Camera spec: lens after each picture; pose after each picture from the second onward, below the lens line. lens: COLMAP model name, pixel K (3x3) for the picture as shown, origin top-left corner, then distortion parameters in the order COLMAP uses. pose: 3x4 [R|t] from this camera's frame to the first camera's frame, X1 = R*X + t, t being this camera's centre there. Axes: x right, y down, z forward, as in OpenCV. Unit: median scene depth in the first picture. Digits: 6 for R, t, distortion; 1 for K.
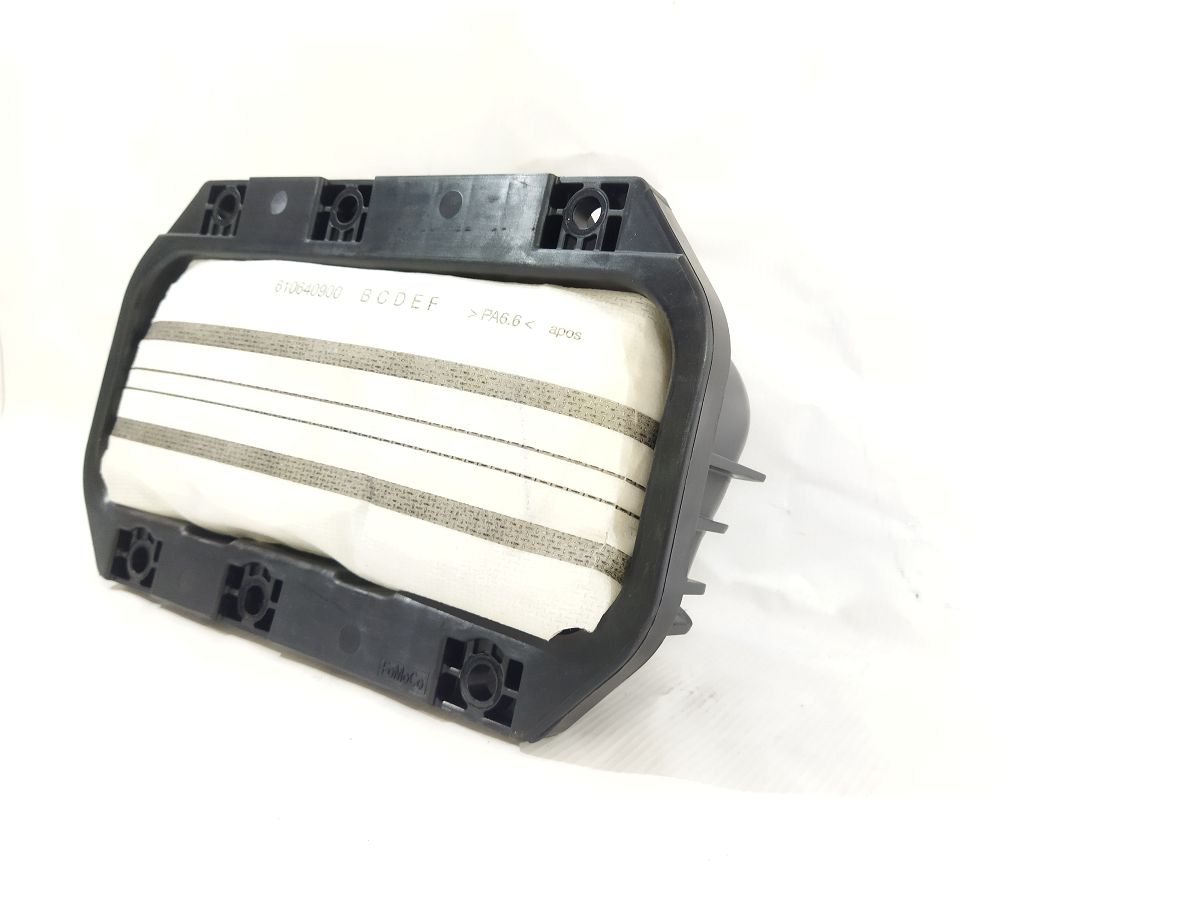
lens RADIAL K [[931.9, 0, 600.0], [0, 931.9, 450.0], [0, 0, 1]] dist [0.062001, 0.000855]
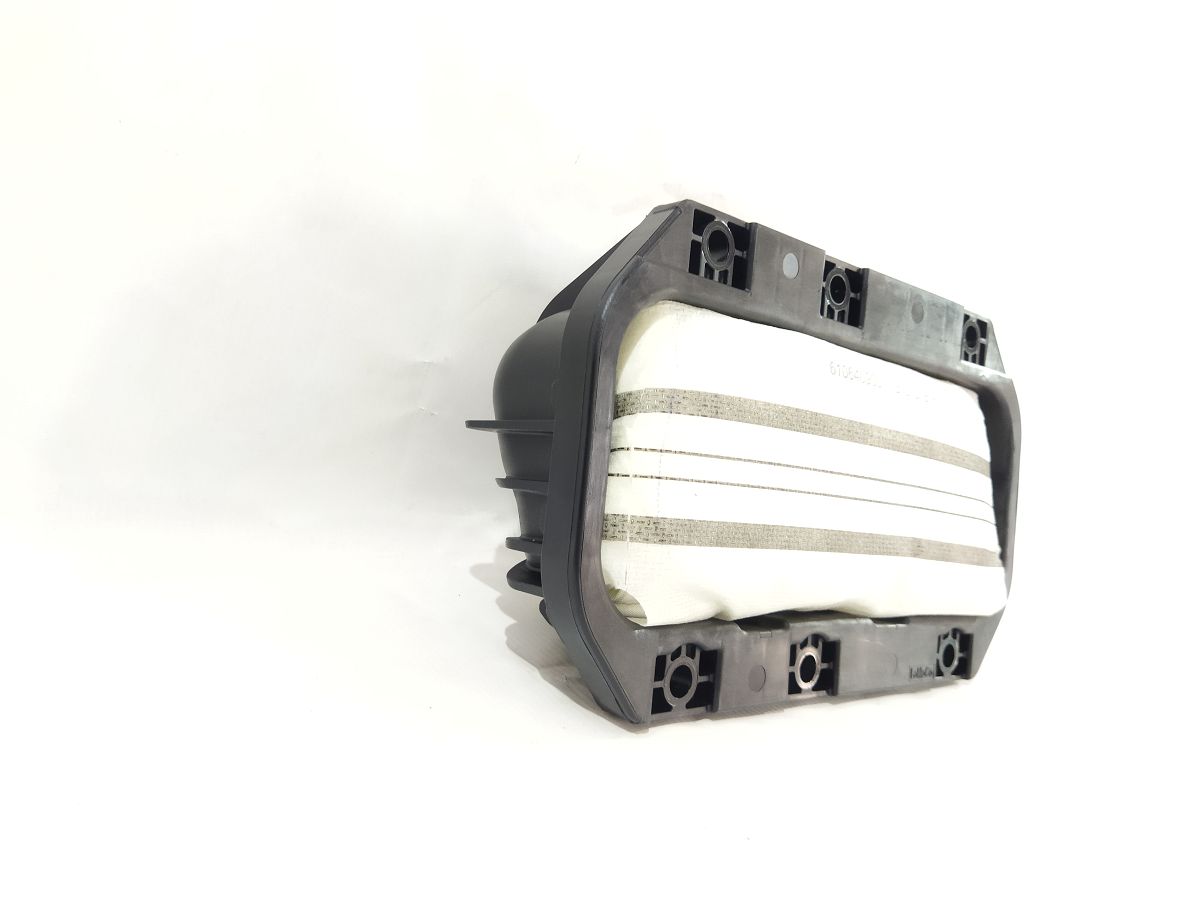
lens RADIAL K [[953.6, 0, 600.3], [0, 953.6, 412.8], [0, 0, 1]] dist [0.064405, 0.000064]
pose [[0.273736, -0.121441, 0.954107, -1.437268], [-0.104904, 0.982309, 0.155128, -0.268316], [-0.956067, -0.142554, 0.256154, 0.994490]]
